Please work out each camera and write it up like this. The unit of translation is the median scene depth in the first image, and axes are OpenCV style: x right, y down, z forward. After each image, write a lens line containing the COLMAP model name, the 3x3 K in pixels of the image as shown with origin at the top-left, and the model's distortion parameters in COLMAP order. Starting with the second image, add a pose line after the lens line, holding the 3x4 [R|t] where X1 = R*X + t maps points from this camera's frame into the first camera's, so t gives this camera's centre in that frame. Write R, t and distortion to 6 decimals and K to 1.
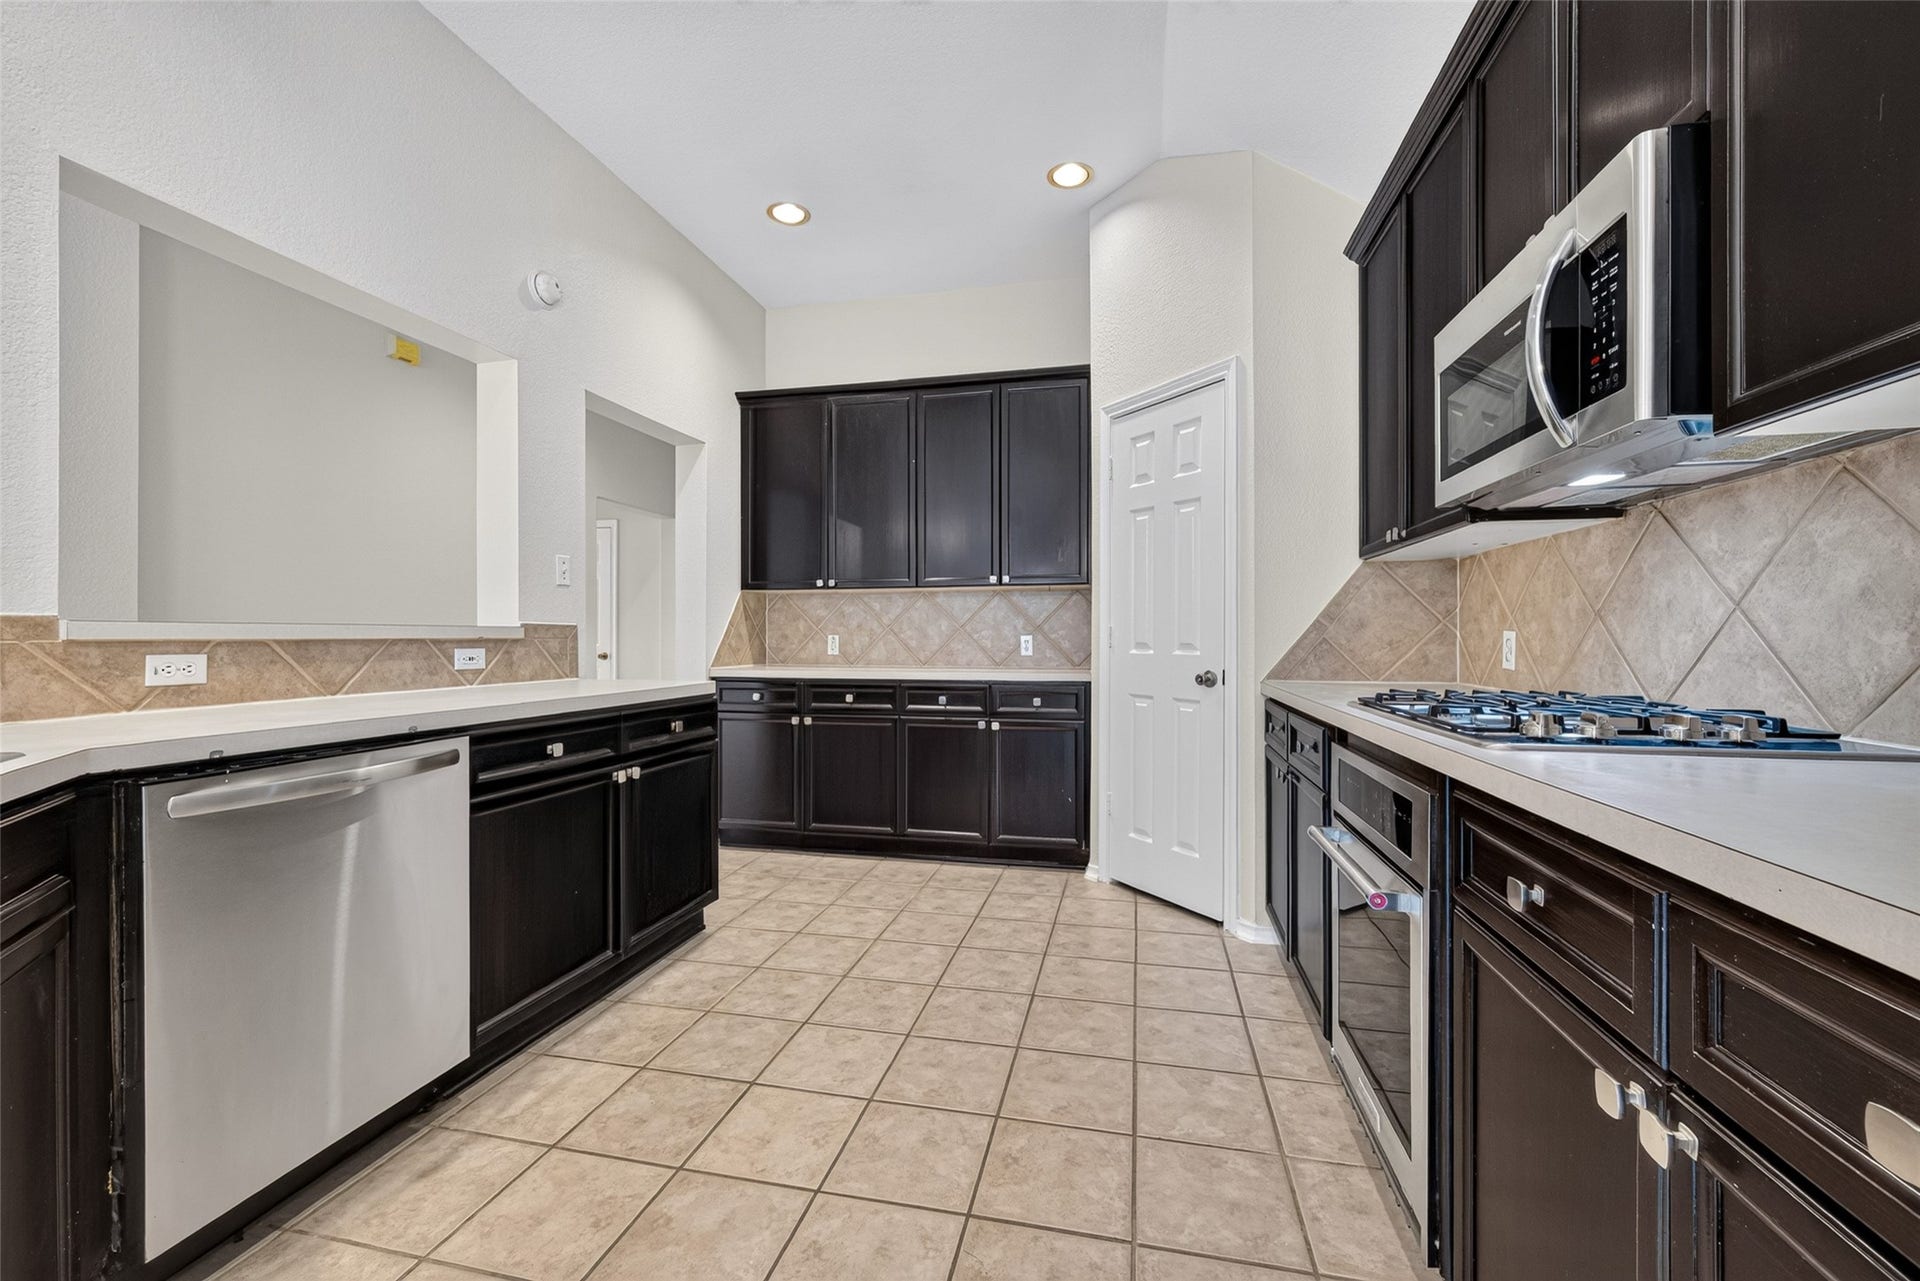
lens RADIAL K [[768.6, 0, 977.3], [0, 768.6, 639.7], [0, 0, 1]] dist [0.000716, 0.000127]
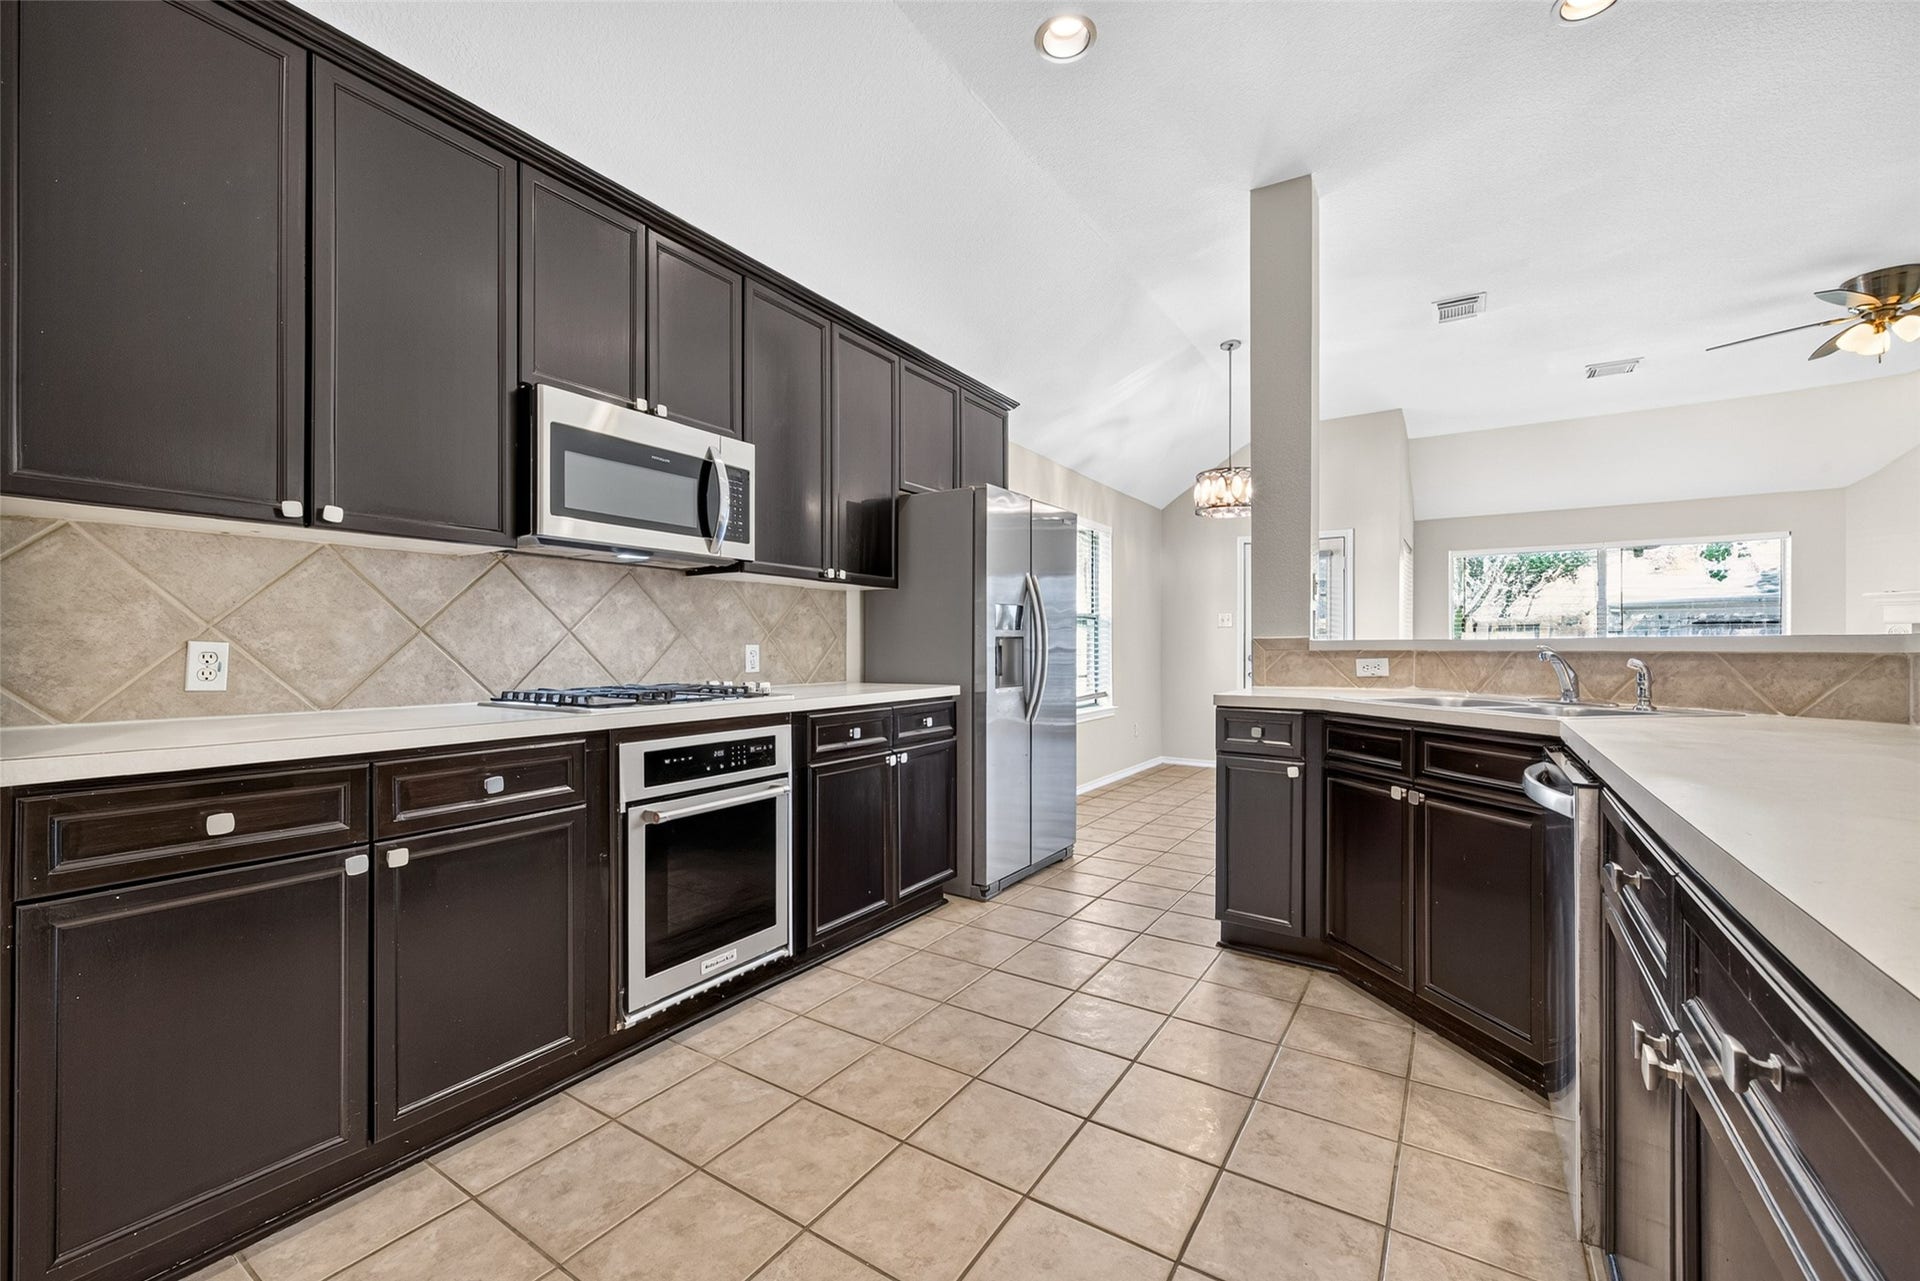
lens RADIAL K [[768.6, 0, 950.9], [0, 768.6, 647.2], [0, 0, 1]] dist [0.000716, 0.000127]
pose [[-0.930503, 0.001554, 0.366281, -0.365080], [0.002239, 0.999996, 0.001445, -0.005883], [-0.366277, 0.002164, -0.930503, 1.773635]]
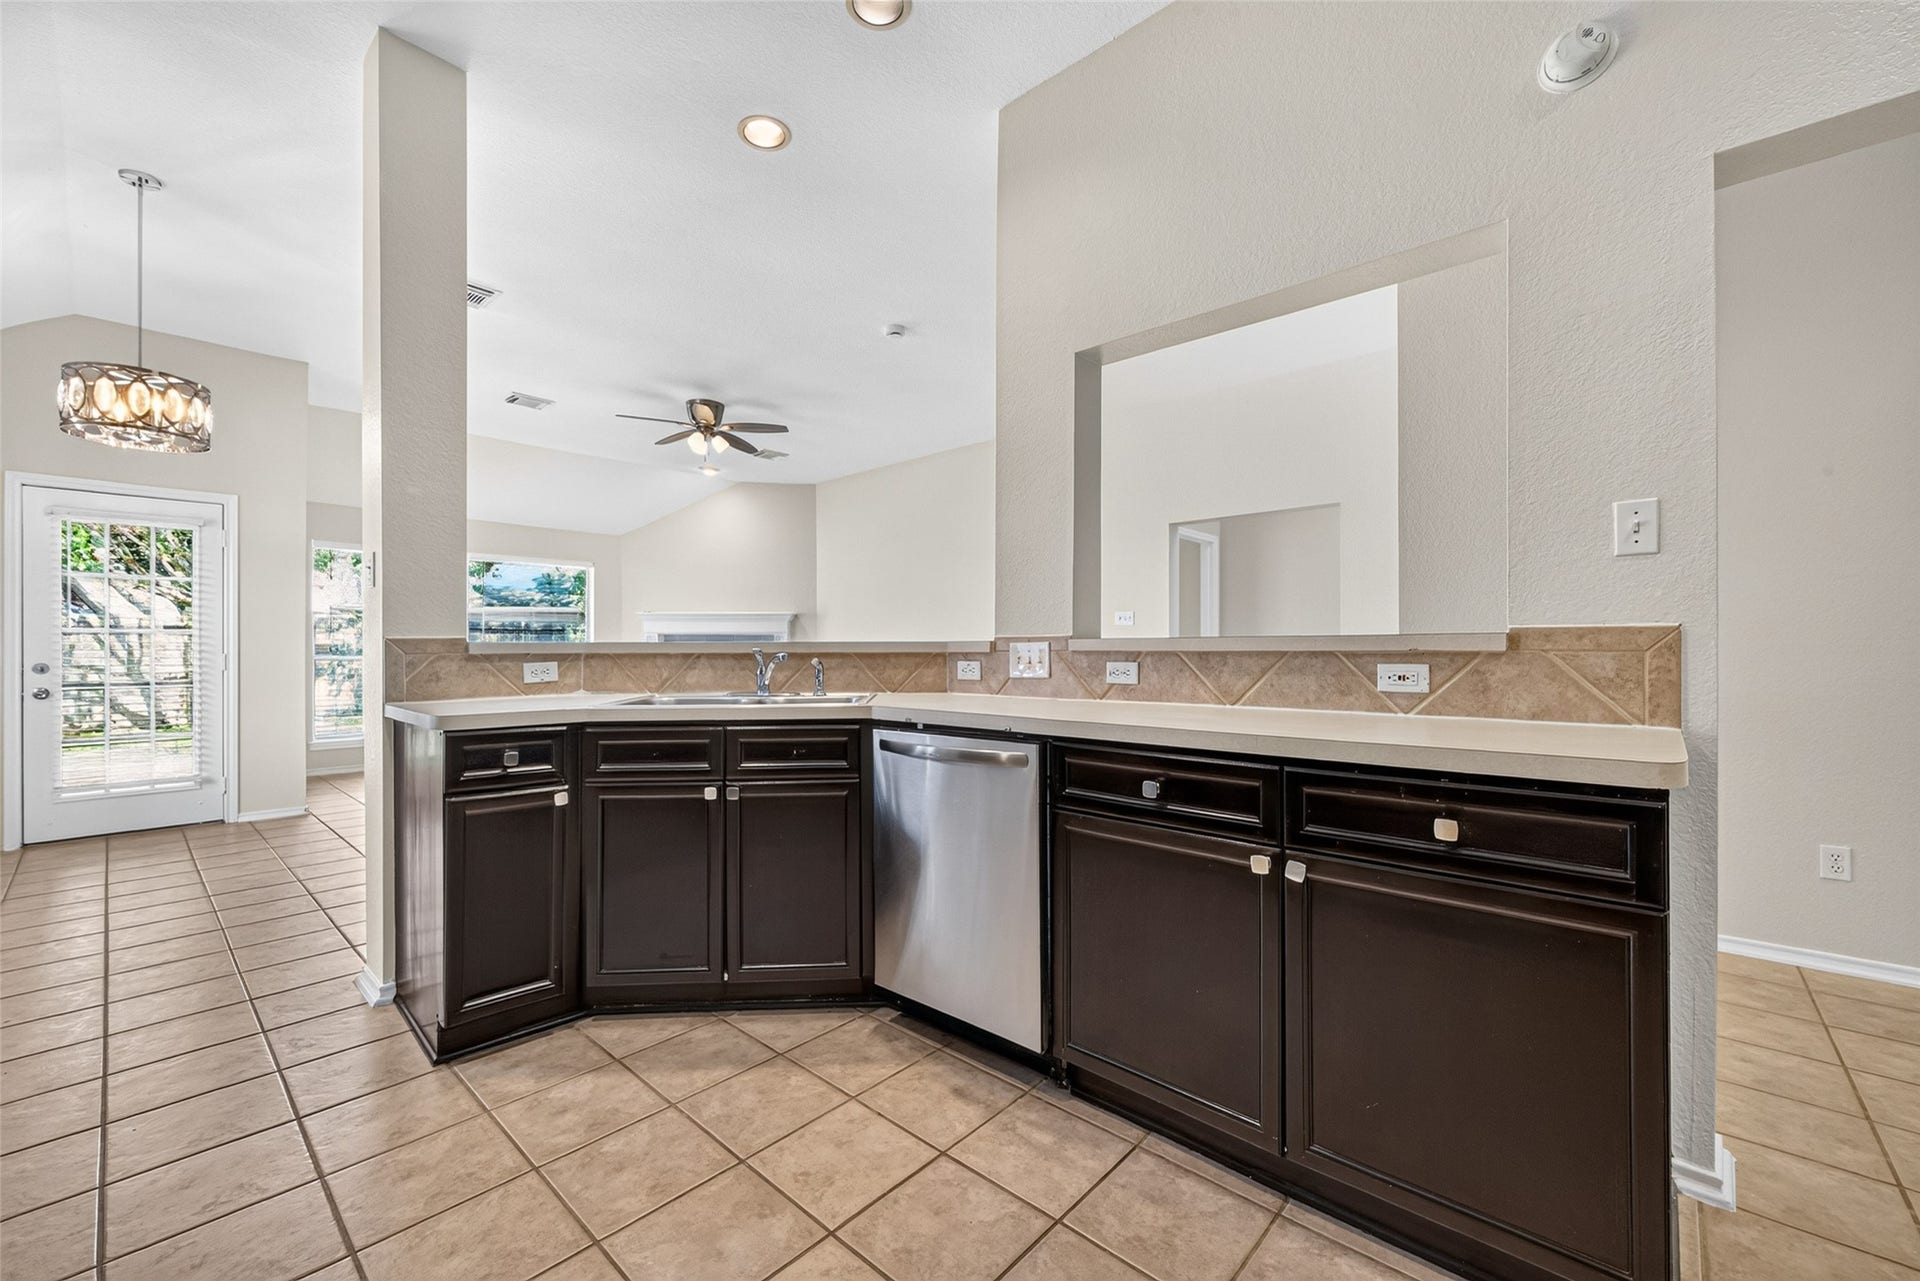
lens RADIAL K [[768.6, 0, 953.3], [0, 768.6, 644.0], [0, 0, 1]] dist [0.000716, 0.000127]
pose [[-0.504047, -0.002182, -0.863674, 0.283307], [0.000162, 0.999997, -0.002621, -0.008925], [0.863676, -0.001461, -0.504044, 1.352115]]
